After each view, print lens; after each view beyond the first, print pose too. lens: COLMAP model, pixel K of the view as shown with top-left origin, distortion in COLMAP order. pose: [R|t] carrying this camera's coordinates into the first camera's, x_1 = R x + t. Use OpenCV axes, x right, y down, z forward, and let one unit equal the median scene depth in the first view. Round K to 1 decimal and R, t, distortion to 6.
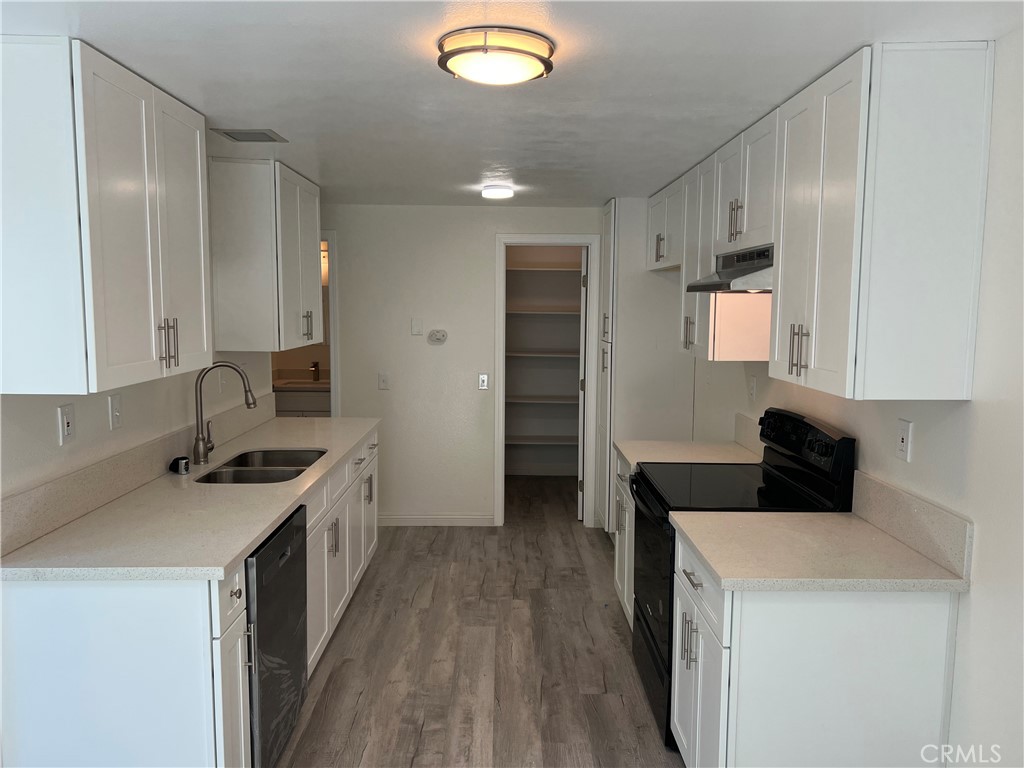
lens RADIAL K [[769.3, 0, 513.3], [0, 769.3, 385.0], [0, 0, 1]] dist [0.045876, -0.035626]
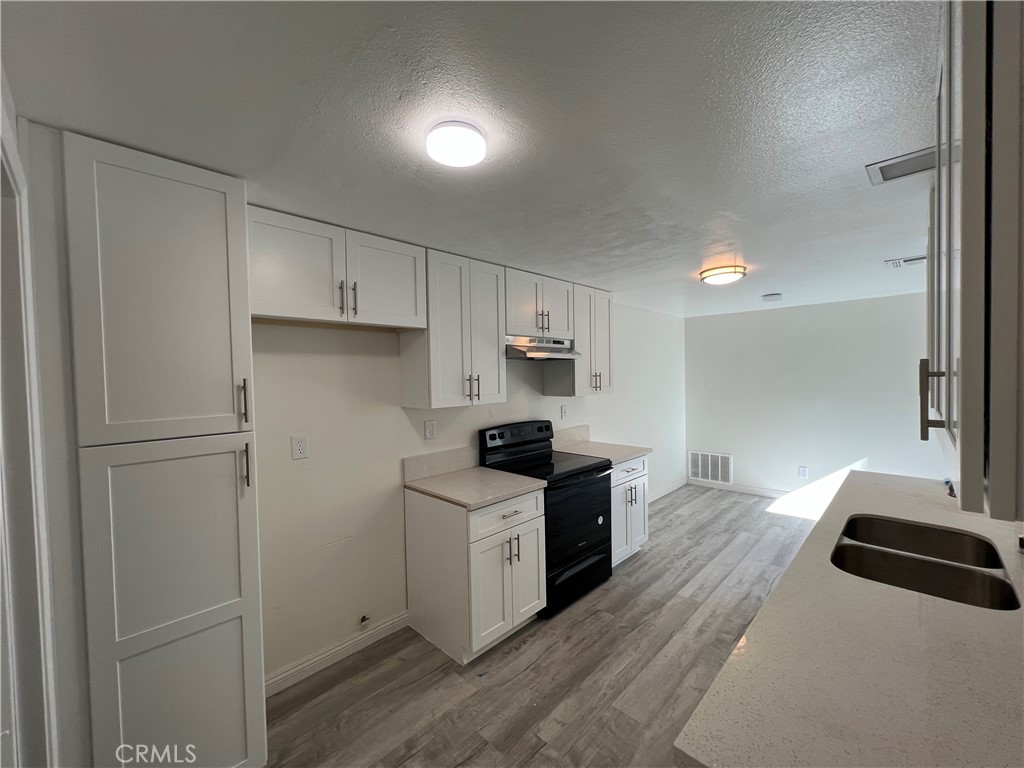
lens RADIAL K [[412.0, 0, 512.4], [0, 412.0, 386.1], [0, 0, 1]] dist [-0.000404, 0.000141]
pose [[-0.704464, -0.012607, 0.709627, -0.308196], [0.090385, 0.990108, 0.107318, -0.141705], [-0.703961, 0.139741, -0.696356, 1.478313]]
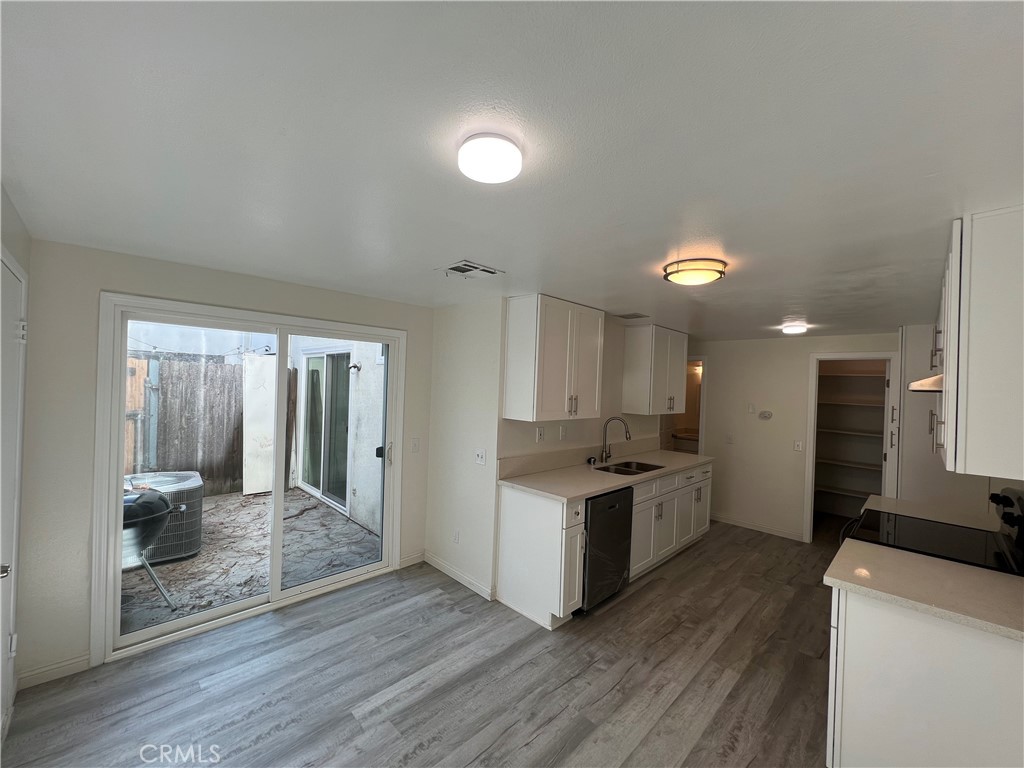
lens RADIAL K [[412.0, 0, 513.1], [0, 412.0, 384.8], [0, 0, 1]] dist [-0.000404, 0.000141]
pose [[0.697800, 0.016494, -0.716103, 0.240320], [-0.107258, 0.990869, -0.081694, 0.005160], [0.708217, 0.133814, 0.693197, -0.027102]]
